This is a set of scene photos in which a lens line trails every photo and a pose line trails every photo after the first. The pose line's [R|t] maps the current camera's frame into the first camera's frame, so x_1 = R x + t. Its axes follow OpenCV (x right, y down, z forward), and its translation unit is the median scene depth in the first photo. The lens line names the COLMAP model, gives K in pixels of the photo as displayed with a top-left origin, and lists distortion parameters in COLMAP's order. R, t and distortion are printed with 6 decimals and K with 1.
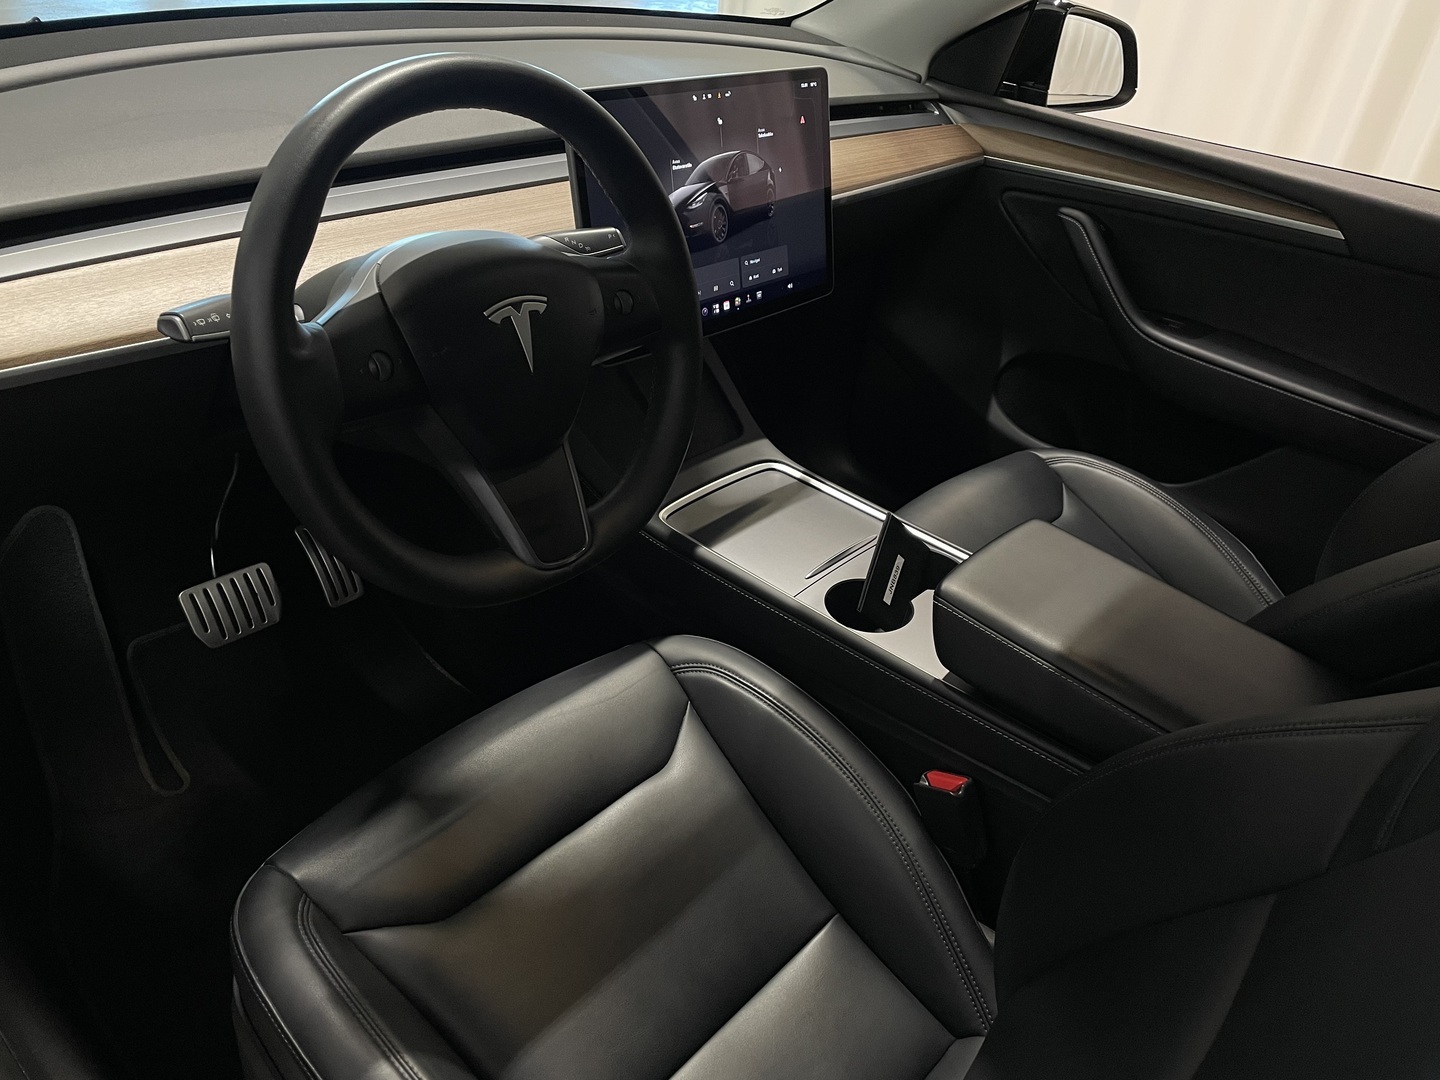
lens RADIAL K [[962.7, 0, 720.0], [0, 962.7, 540.0], [0, 0, 1]] dist [0.055112, -0.086322]
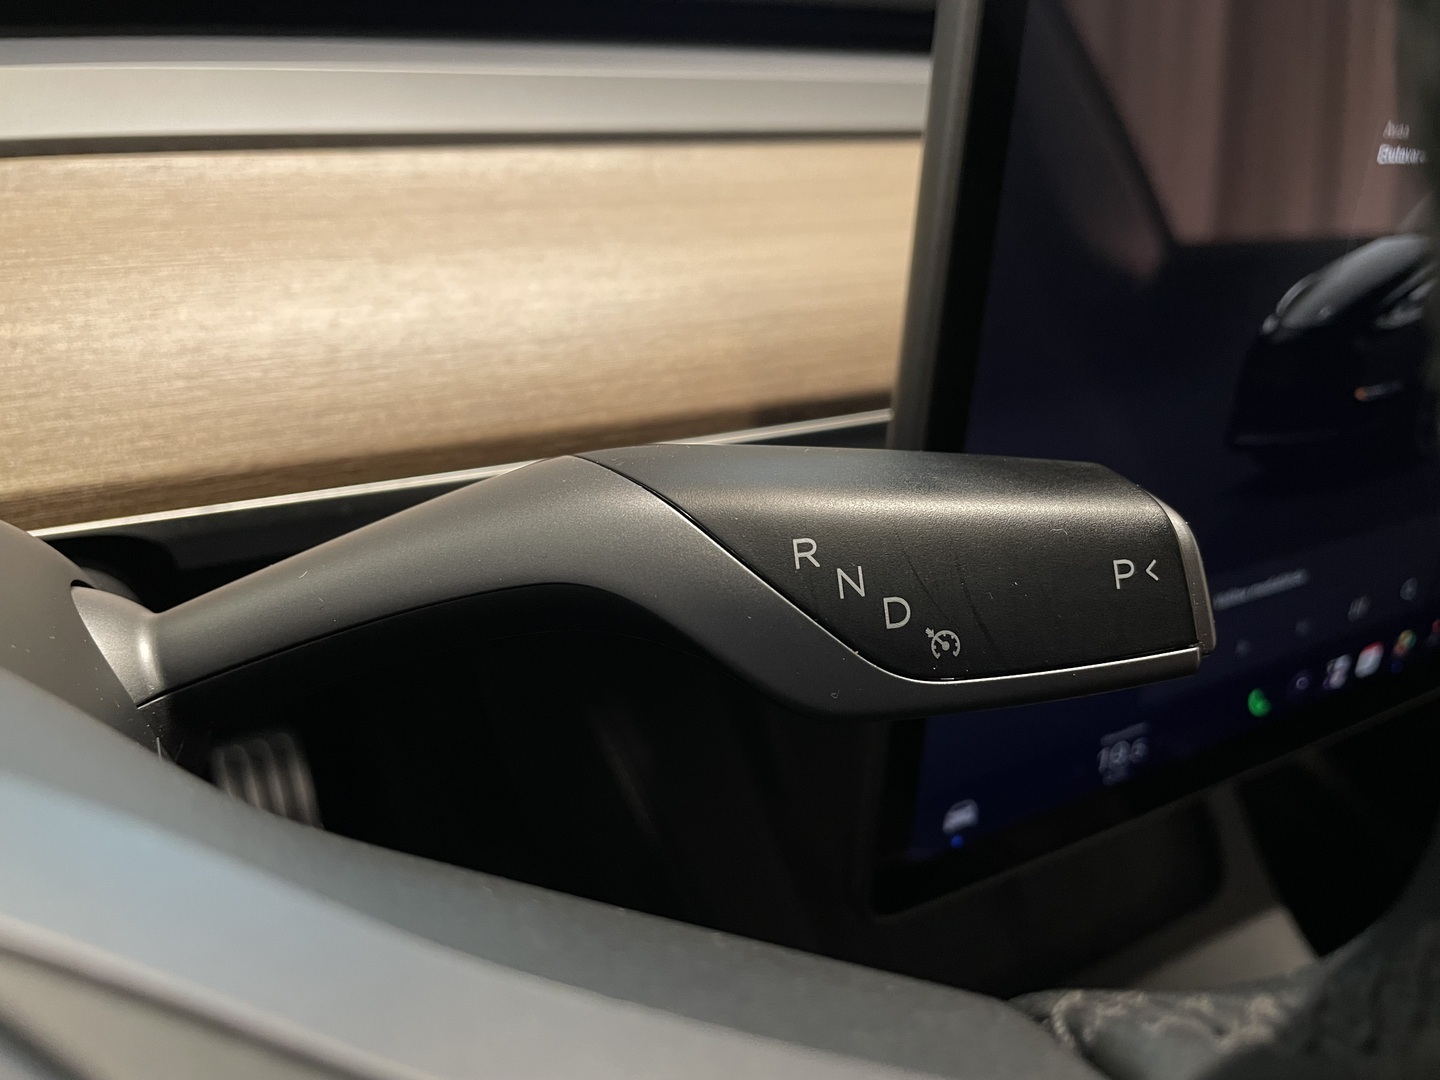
lens RADIAL K [[962.7, 0, 720.0], [0, 962.7, 540.0], [0, 0, 1]] dist [0.055112, -0.086322]
pose [[0.937803, 0.225160, -0.264252, -0.132805], [-0.225141, 0.973840, 0.030775, -0.309426], [0.264269, 0.030633, 0.963962, 0.859922]]
